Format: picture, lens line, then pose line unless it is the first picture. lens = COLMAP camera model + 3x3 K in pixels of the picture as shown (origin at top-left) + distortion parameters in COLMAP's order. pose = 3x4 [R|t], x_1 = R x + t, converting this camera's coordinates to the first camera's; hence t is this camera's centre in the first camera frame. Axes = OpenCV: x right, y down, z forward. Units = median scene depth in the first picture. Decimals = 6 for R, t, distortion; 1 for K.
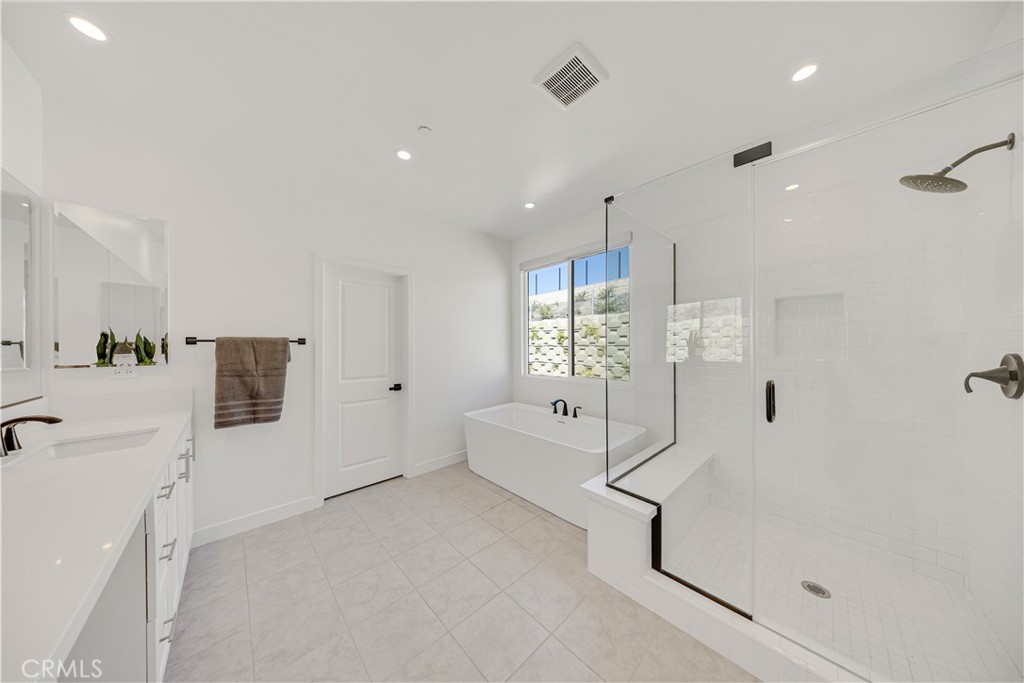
lens RADIAL K [[299.5, 0, 512.4], [0, 299.5, 342.5], [0, 0, 1]] dist [0.000309, -0.000053]
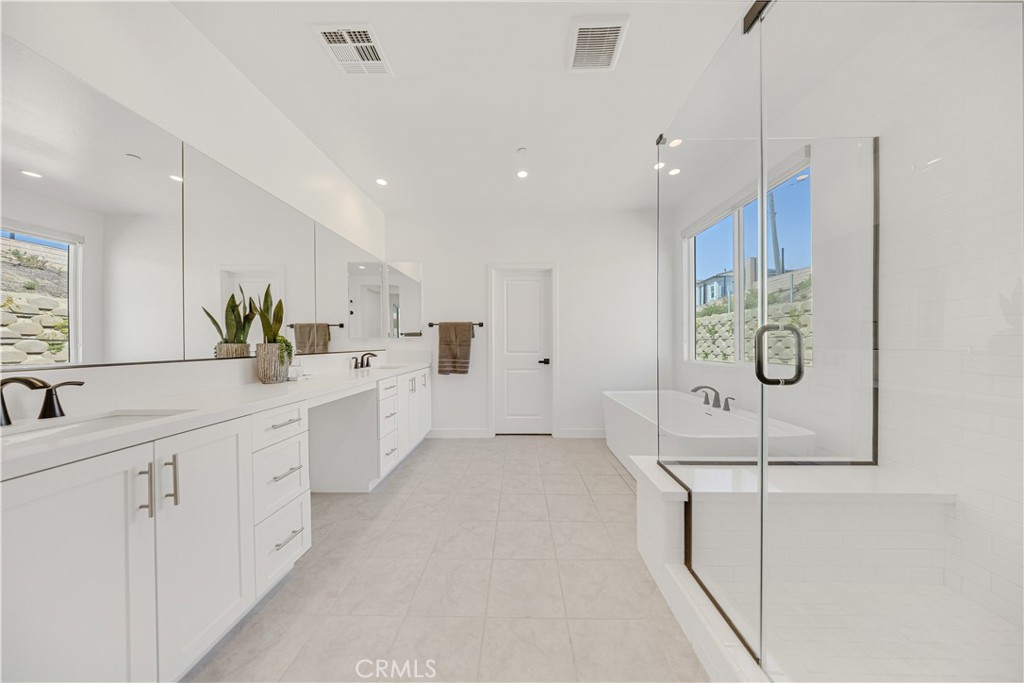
lens RADIAL K [[299.5, 0, 512.4], [0, 299.5, 342.5], [0, 0, 1]] dist [0.000309, -0.000053]
pose [[0.706770, -0.002832, -0.707438, 0.512220], [0.006038, 0.999980, 0.002029, 0.092154], [0.707418, -0.005705, 0.706773, 0.052588]]
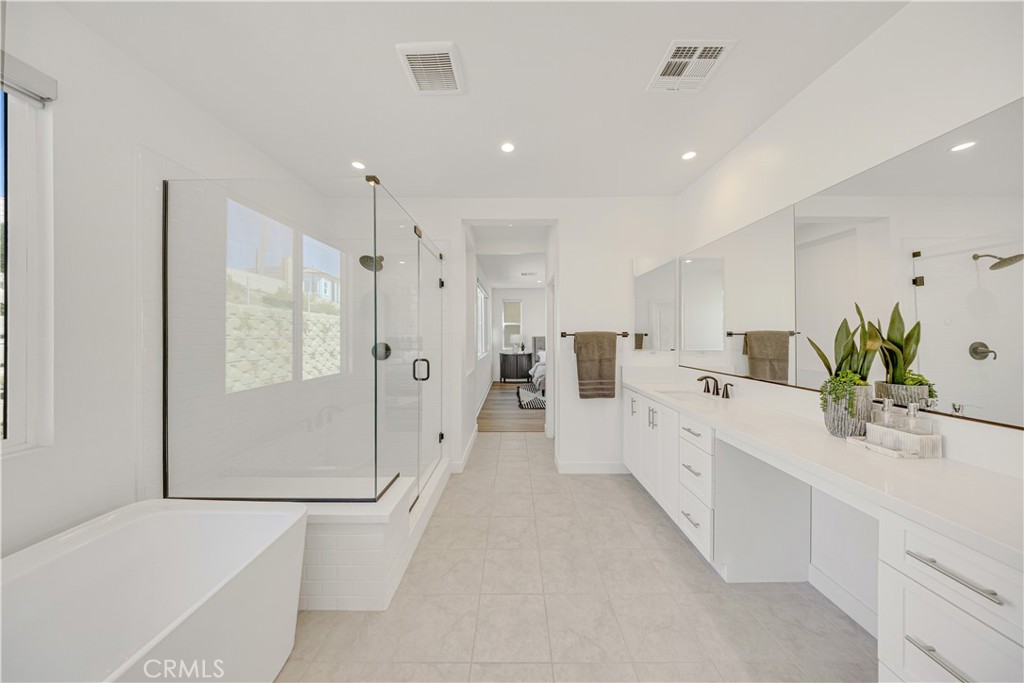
lens RADIAL K [[299.5, 0, 512.4], [0, 299.5, 342.5], [0, 0, 1]] dist [0.000309, -0.000053]
pose [[-0.716425, -0.004728, 0.697649, -0.466096], [0.002676, 0.999951, 0.009524, 0.005311], [-0.697659, 0.008690, -0.716377, 1.075778]]
